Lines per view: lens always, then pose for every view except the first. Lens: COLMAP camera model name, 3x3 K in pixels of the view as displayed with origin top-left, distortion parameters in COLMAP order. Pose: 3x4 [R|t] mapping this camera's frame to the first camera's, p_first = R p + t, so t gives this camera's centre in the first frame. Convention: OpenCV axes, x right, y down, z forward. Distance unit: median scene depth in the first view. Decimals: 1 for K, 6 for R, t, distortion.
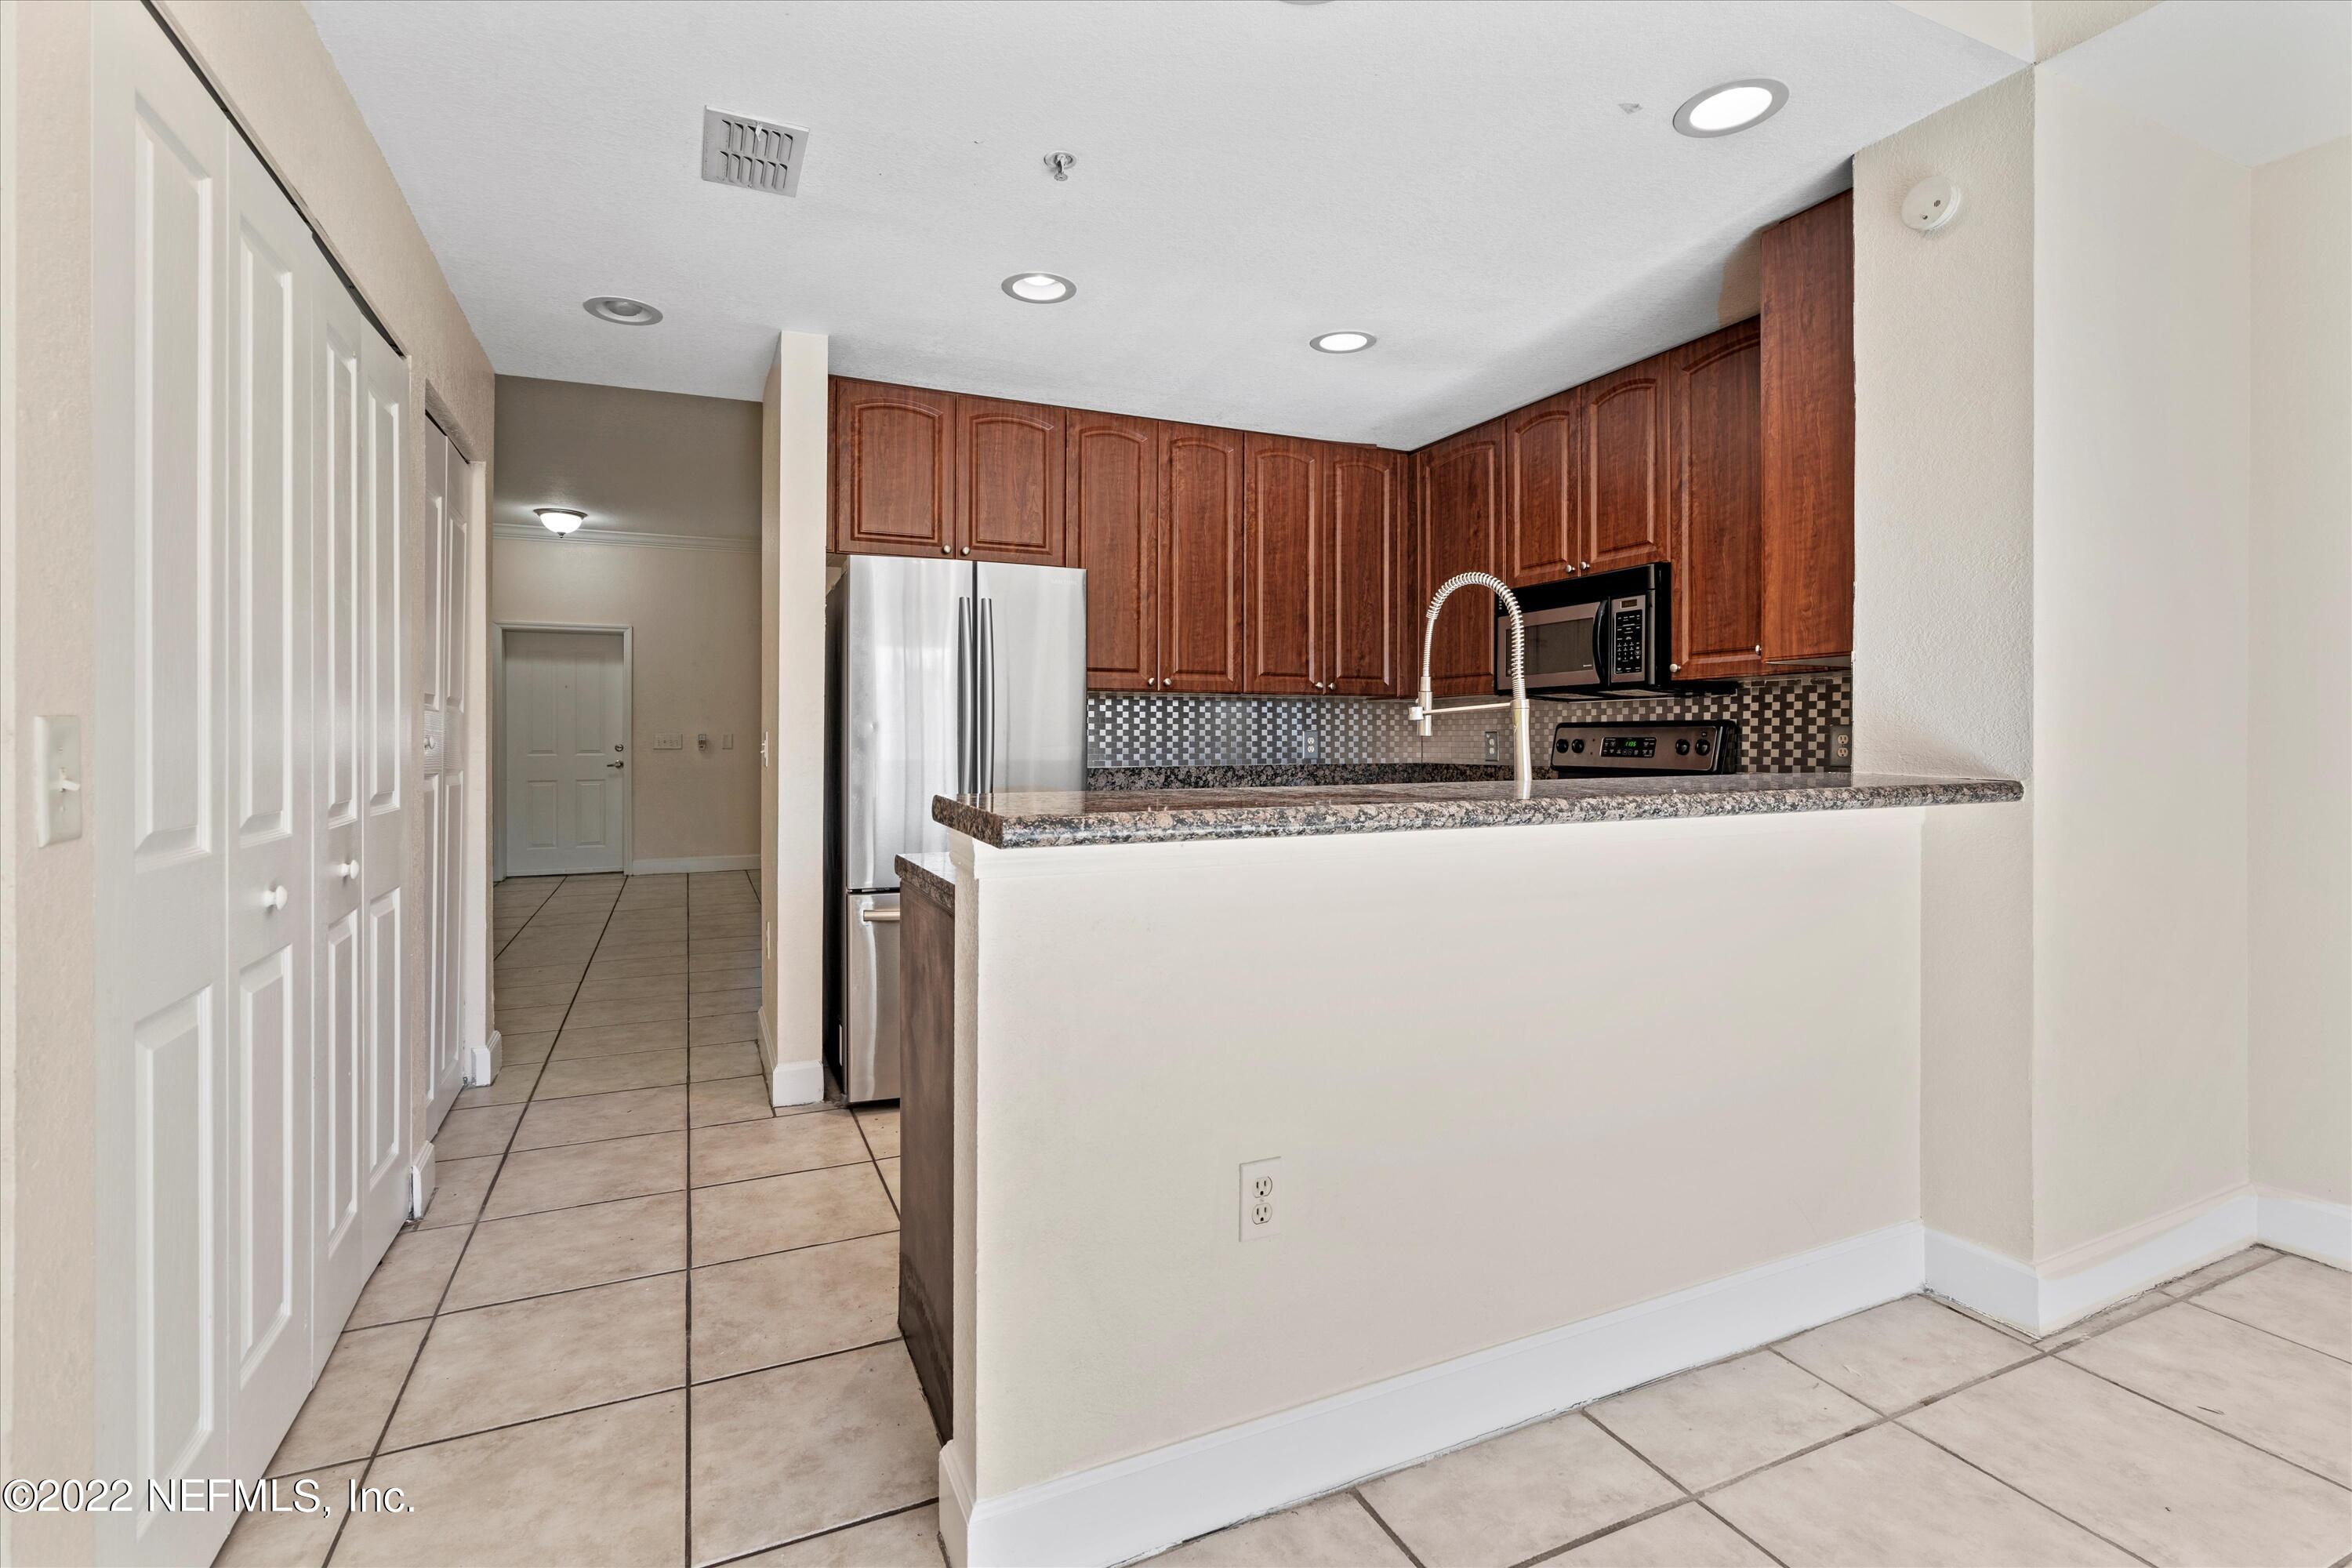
lens RADIAL K [[1060.5, 0, 1182.8], [0, 1060.5, 762.6], [0, 0, 1]] dist [-0.000548, 0.000312]
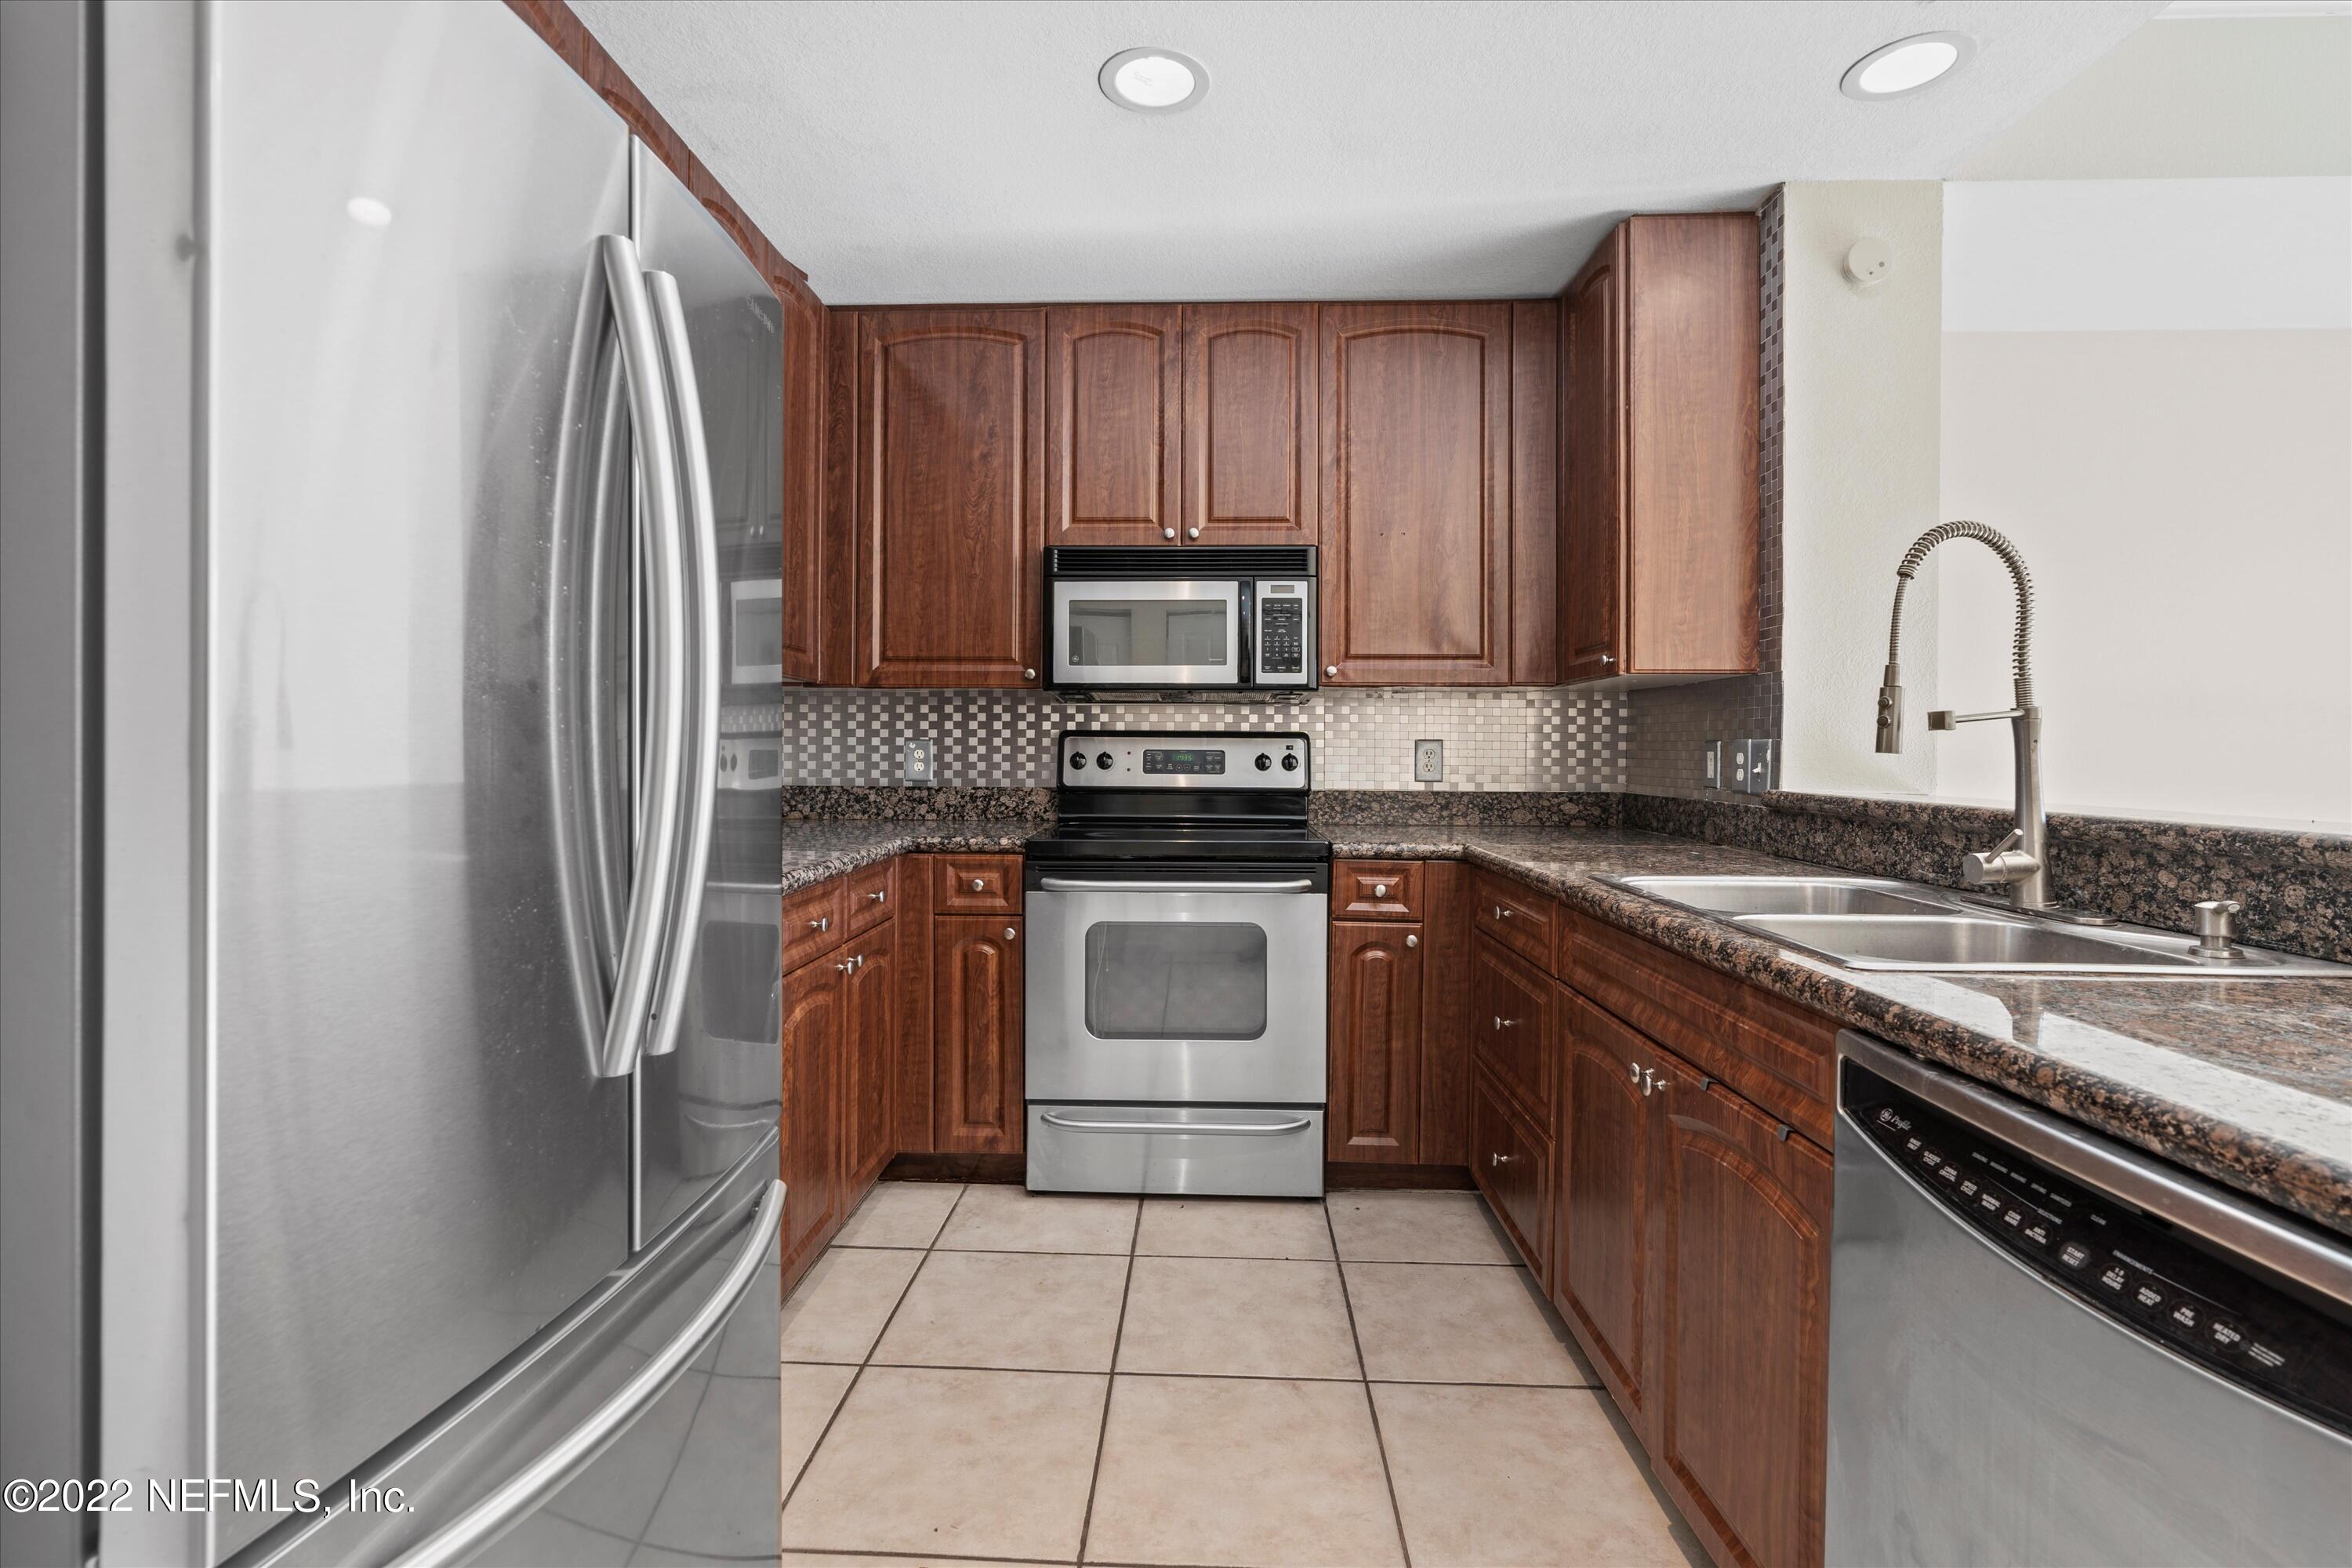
lens RADIAL K [[1060.5, 0, 1176.1], [0, 1060.5, 762.6], [0, 0, 1]] dist [-0.000548, 0.000312]
pose [[0.454967, -0.002041, 0.890506, -0.440811], [0.010610, 0.999939, -0.003129, -0.015788], [-0.890445, 0.010872, 0.454961, 0.866717]]
